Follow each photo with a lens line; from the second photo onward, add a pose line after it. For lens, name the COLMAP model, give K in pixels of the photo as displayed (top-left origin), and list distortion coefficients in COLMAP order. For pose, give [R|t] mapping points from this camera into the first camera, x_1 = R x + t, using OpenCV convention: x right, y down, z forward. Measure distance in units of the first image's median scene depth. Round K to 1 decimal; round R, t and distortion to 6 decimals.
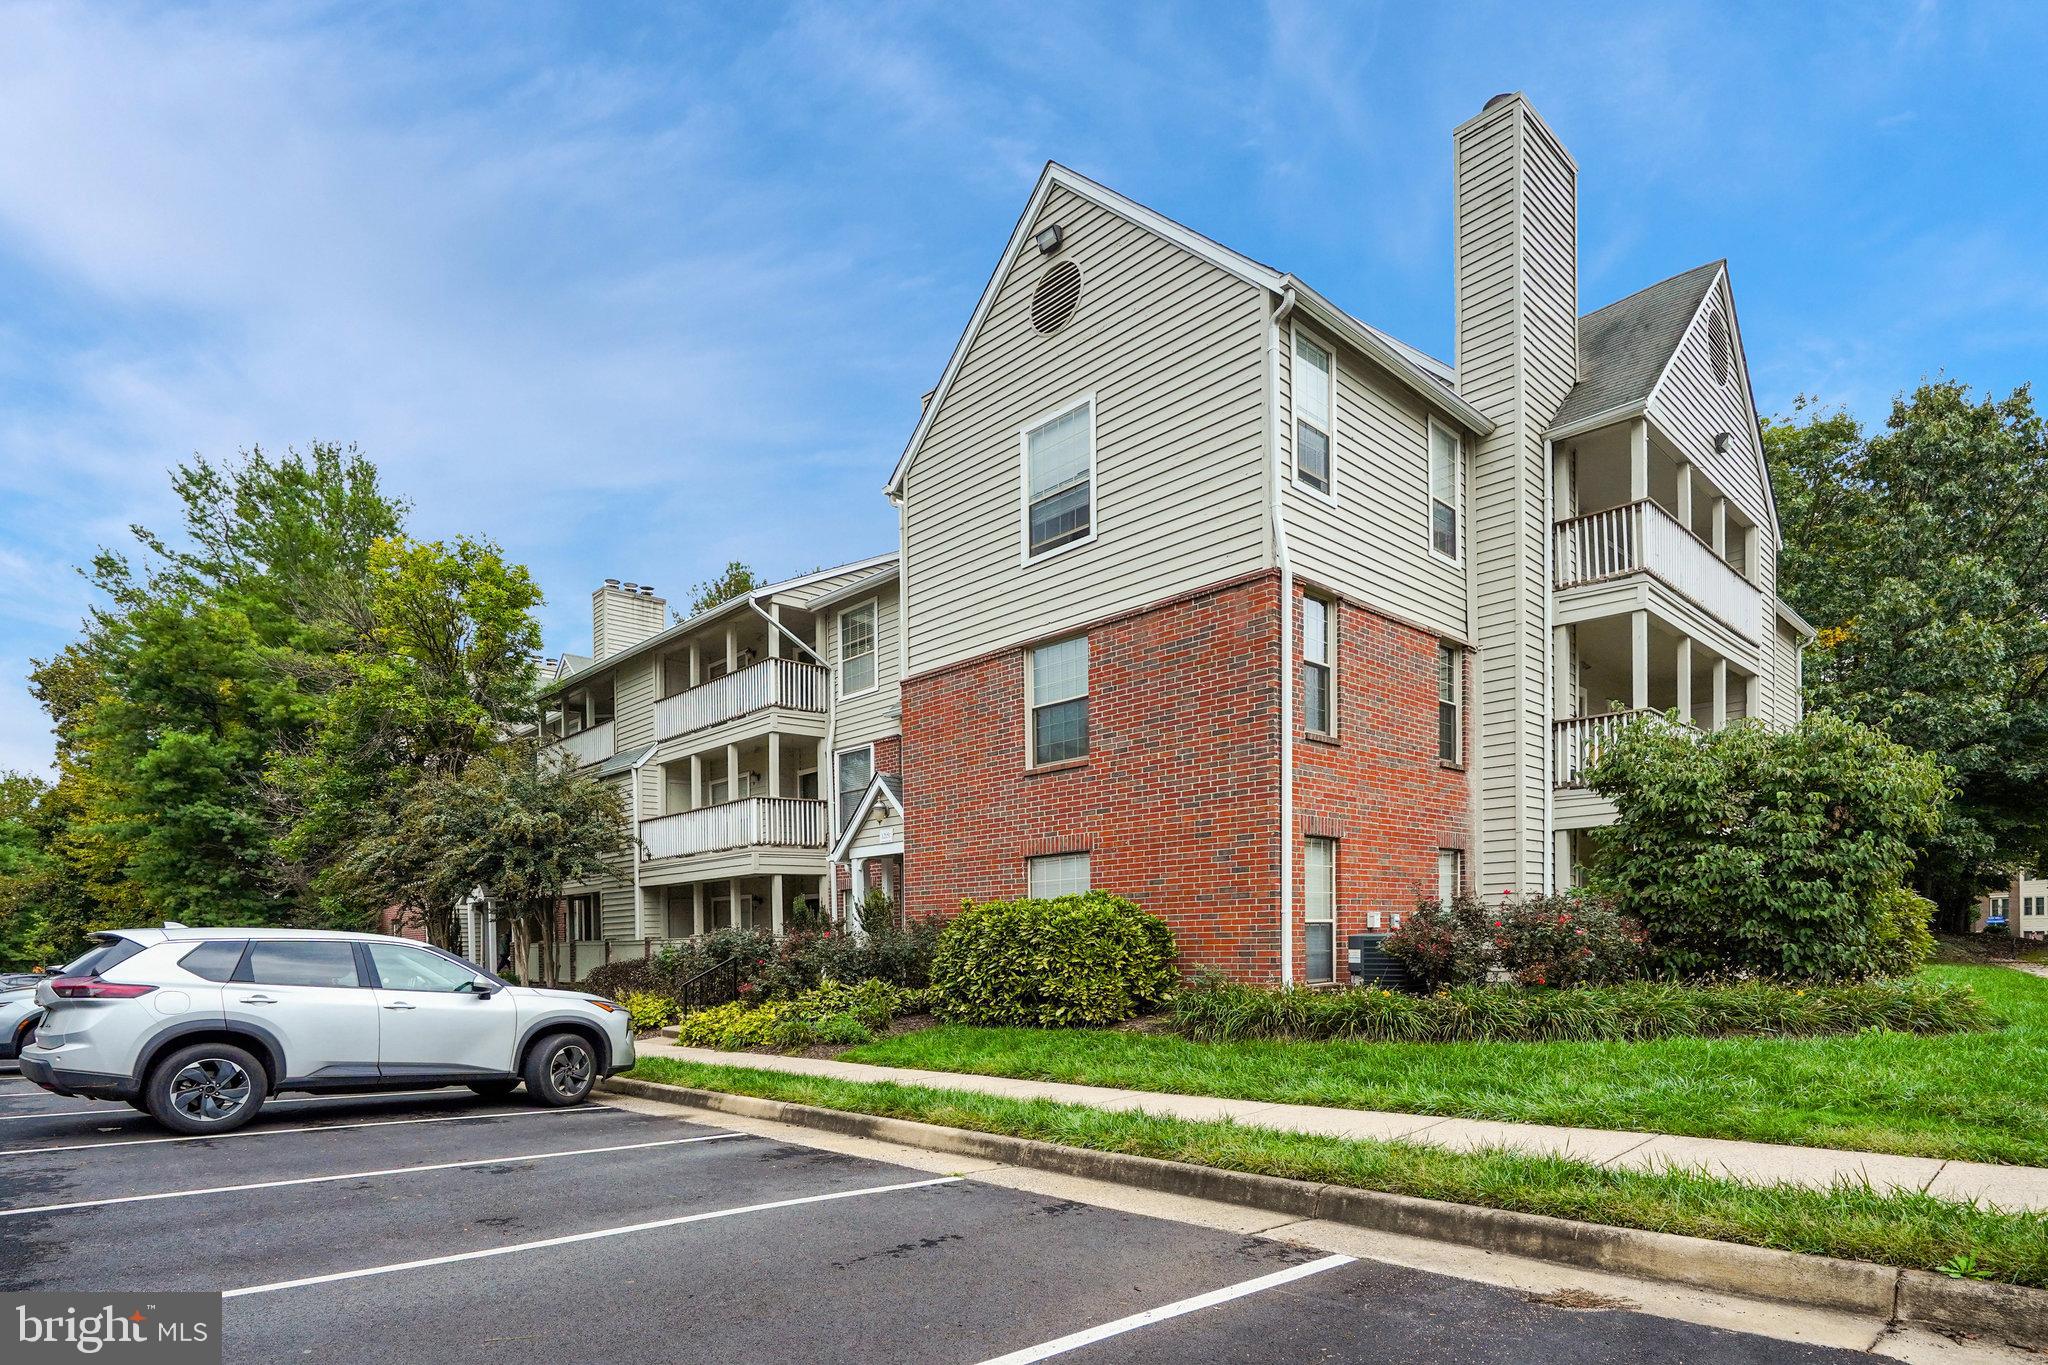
lens RADIAL K [[924.1, 0, 1022.4], [0, 924.1, 664.2], [0, 0, 1]] dist [0.000488, -0.000825]
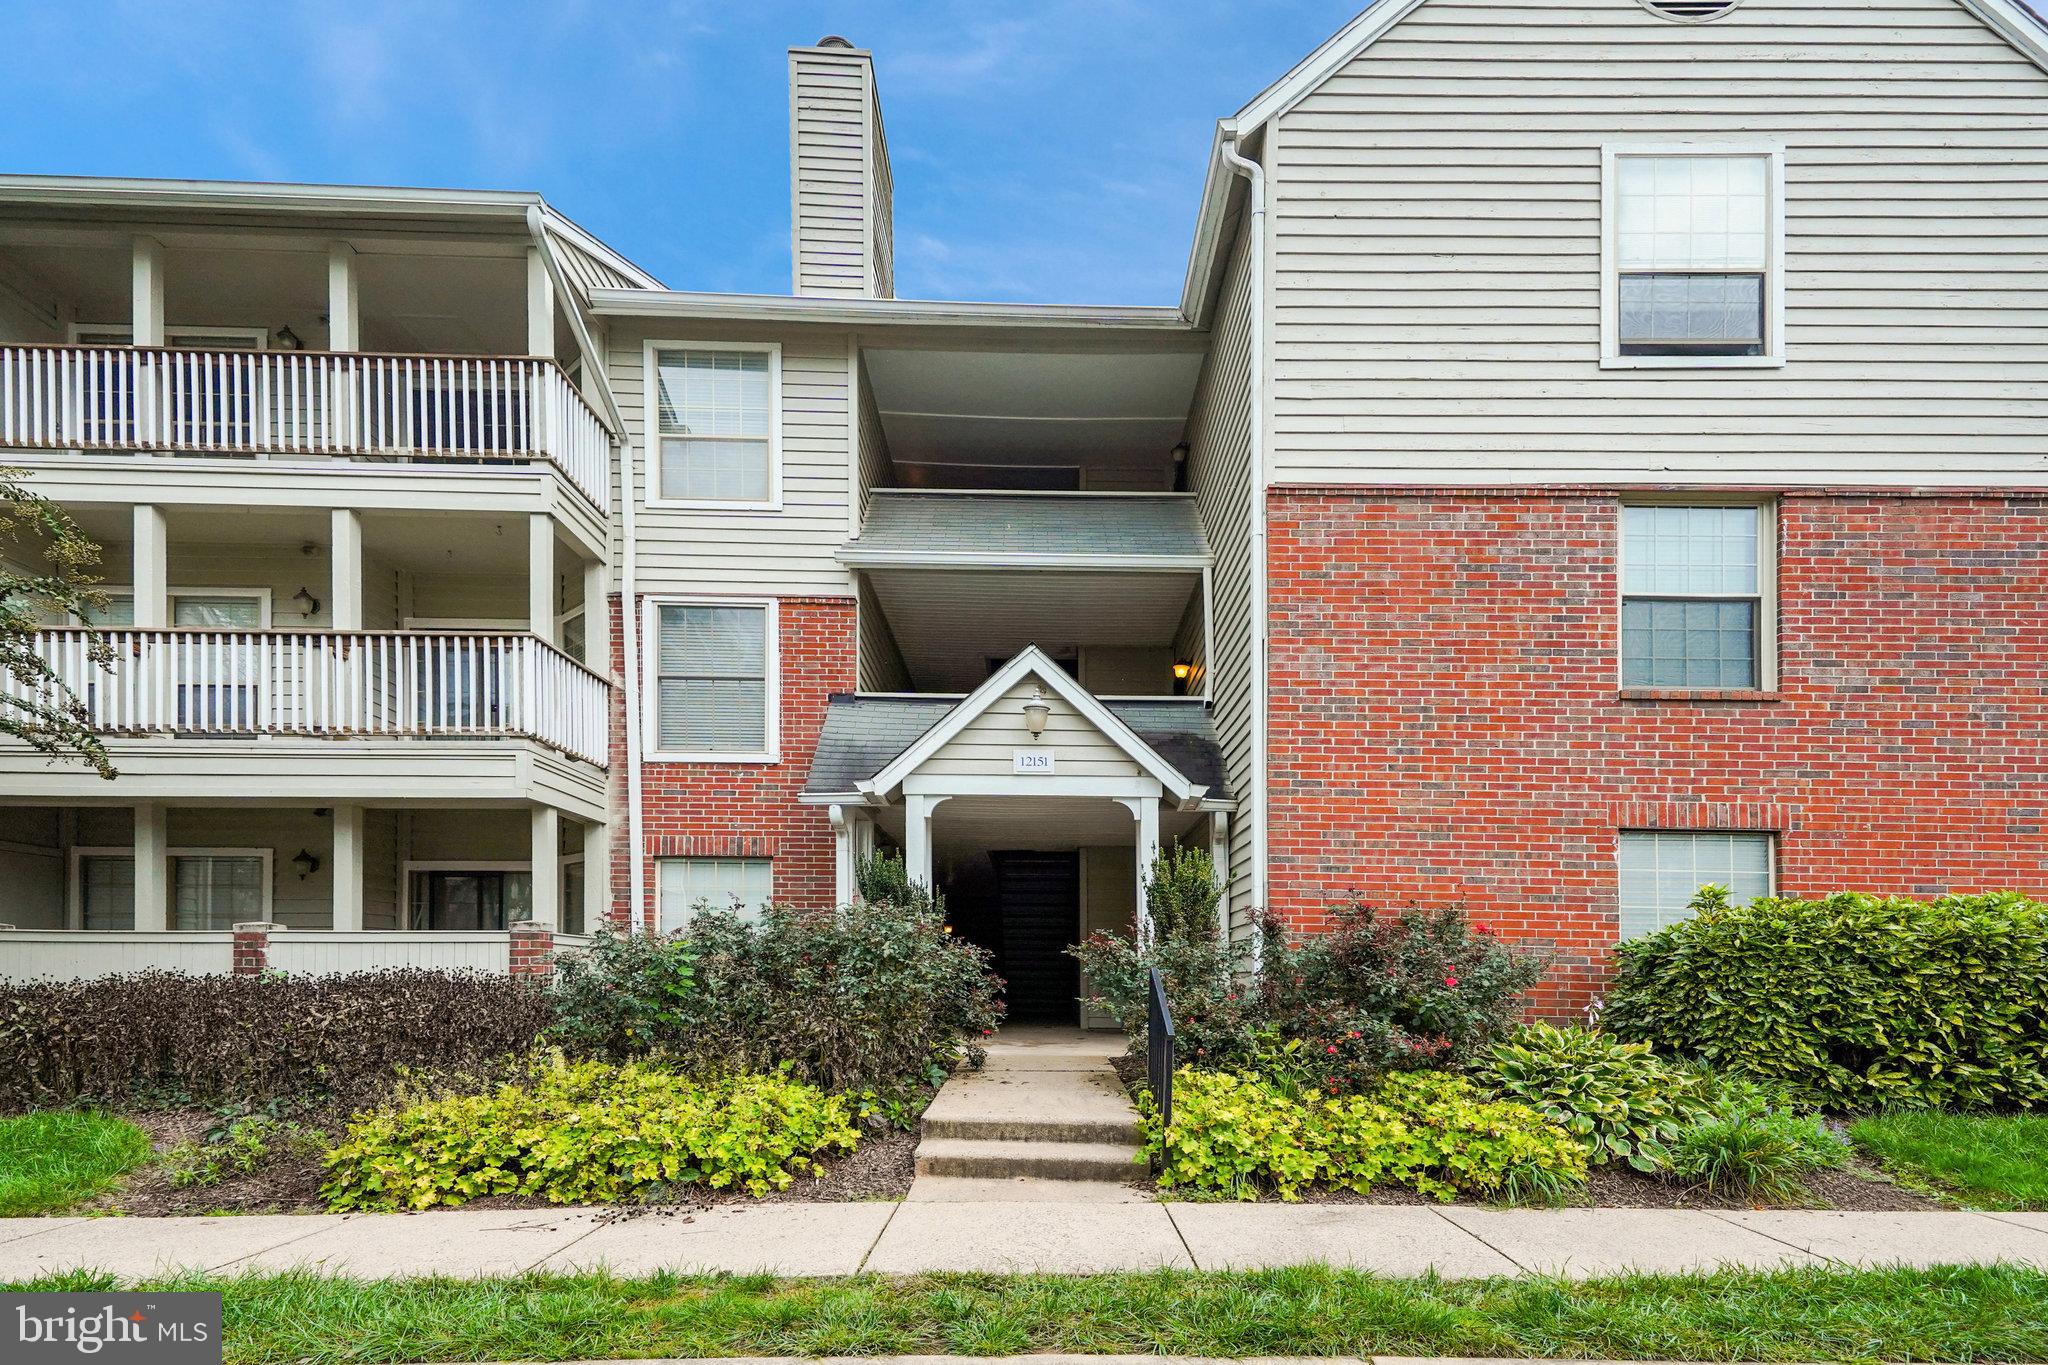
lens RADIAL K [[924.1, 0, 1022.4], [0, 924.1, 664.2], [0, 0, 1]] dist [0.000488, -0.000825]
pose [[0.724224, 0.187131, 0.663688, -0.694892], [-0.220308, 0.974822, -0.034454, 0.206930], [-0.653425, -0.121263, 0.747216, 0.799549]]
